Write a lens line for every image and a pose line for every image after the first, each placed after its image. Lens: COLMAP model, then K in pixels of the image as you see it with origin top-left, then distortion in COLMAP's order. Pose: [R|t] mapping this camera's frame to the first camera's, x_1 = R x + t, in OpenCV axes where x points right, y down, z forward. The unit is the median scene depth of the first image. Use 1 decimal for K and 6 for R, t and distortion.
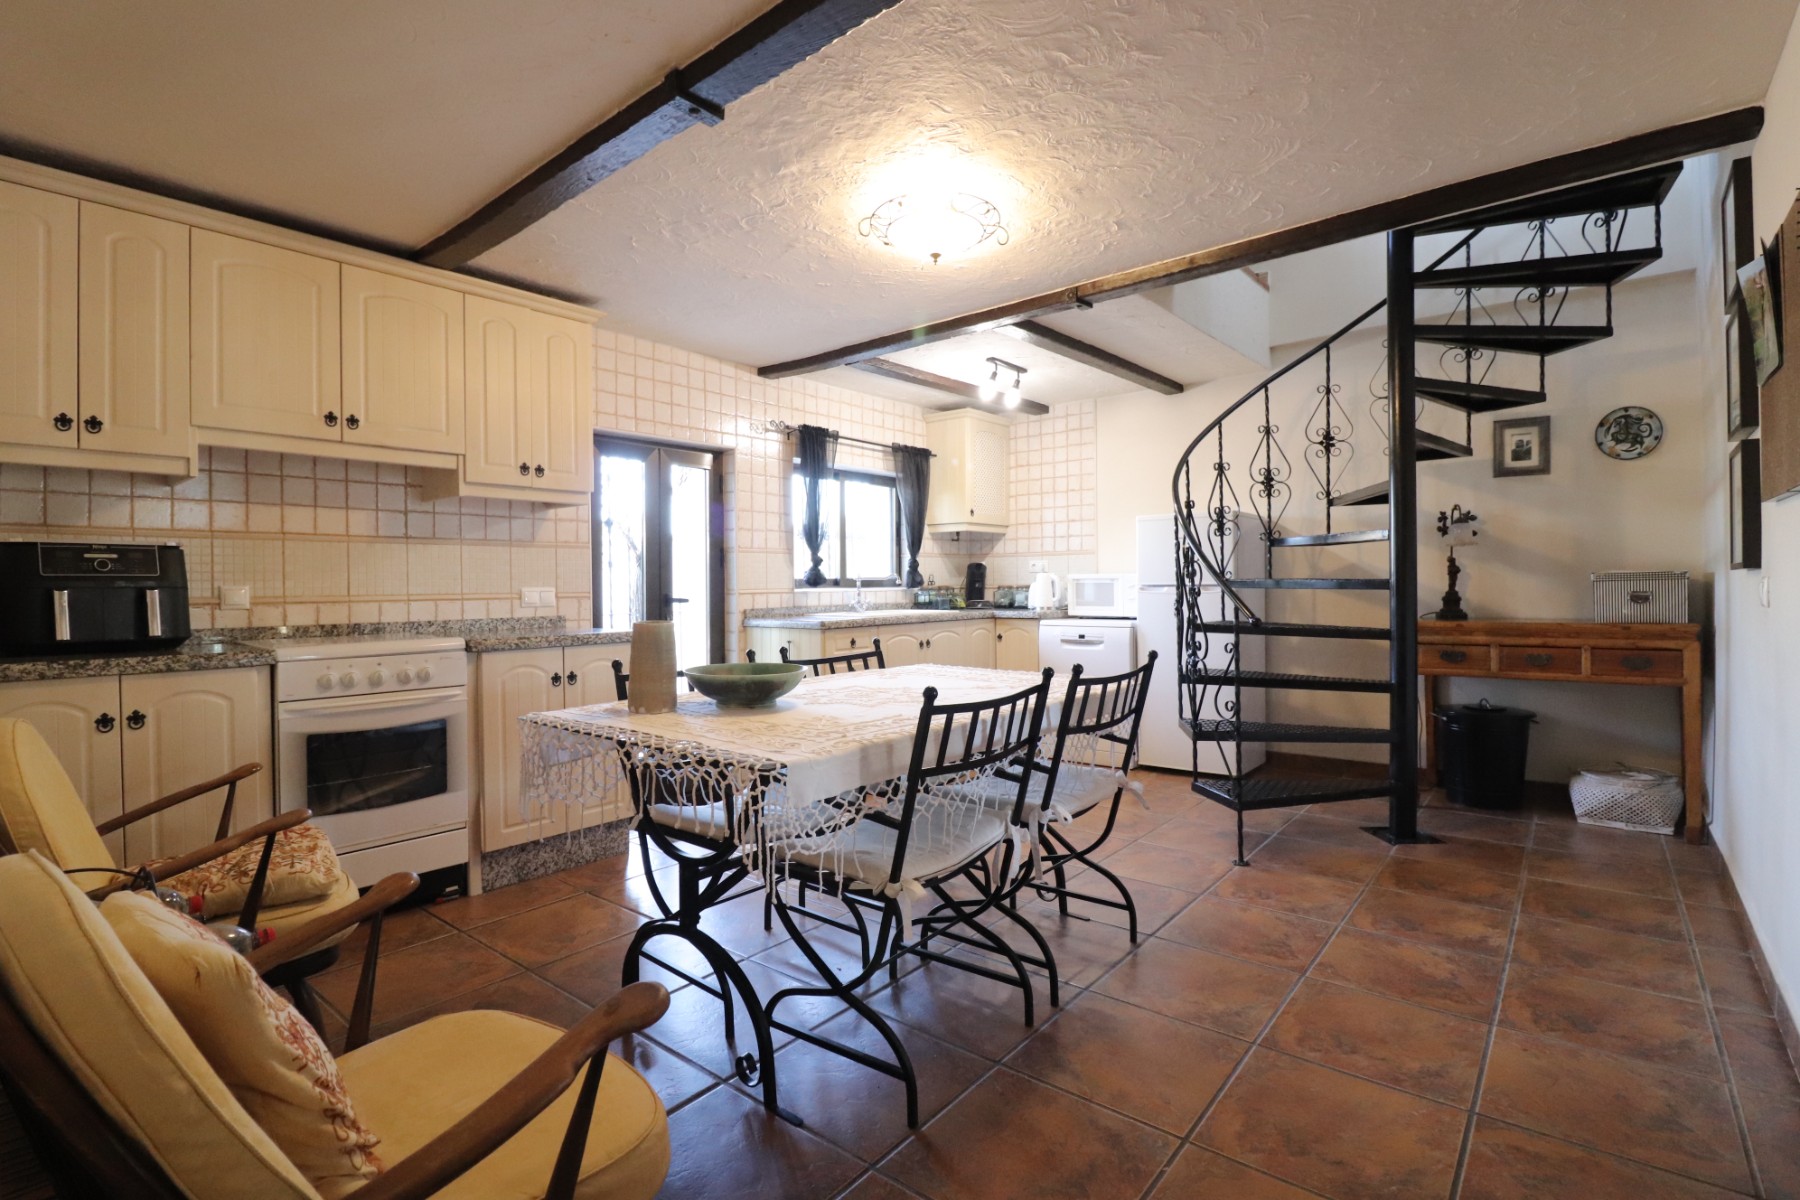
lens RADIAL K [[843.7, 0, 910.0], [0, 843.7, 599.4], [0, 0, 1]] dist [-0.006207, -0.009663]
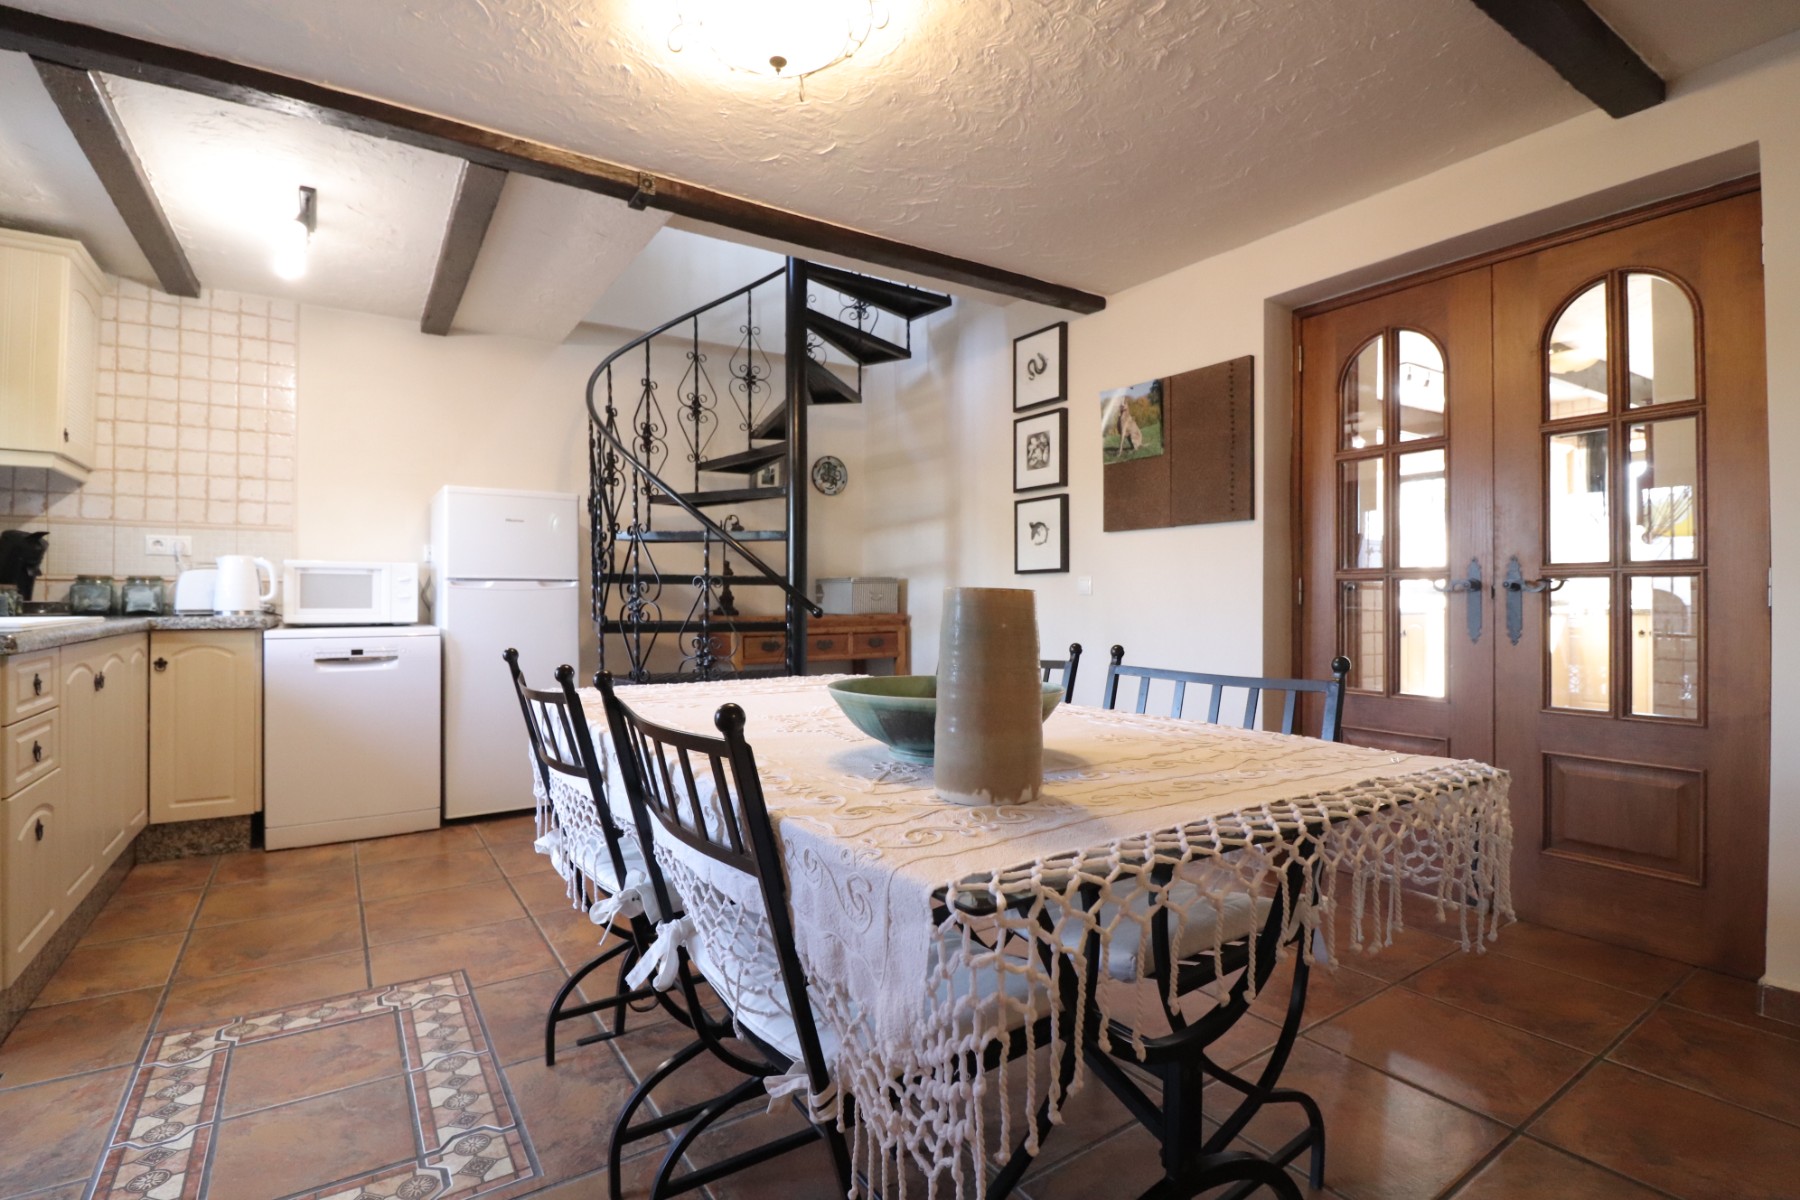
lens RADIAL K [[843.7, 0, 919.4], [0, 843.7, 587.5], [0, 0, 1]] dist [-0.006207, -0.009663]
pose [[0.269501, 0.020536, 0.962781, -0.298973], [0.010802, 0.999645, -0.024346, 0.012438], [-0.962939, 0.016961, 0.269184, 0.353514]]
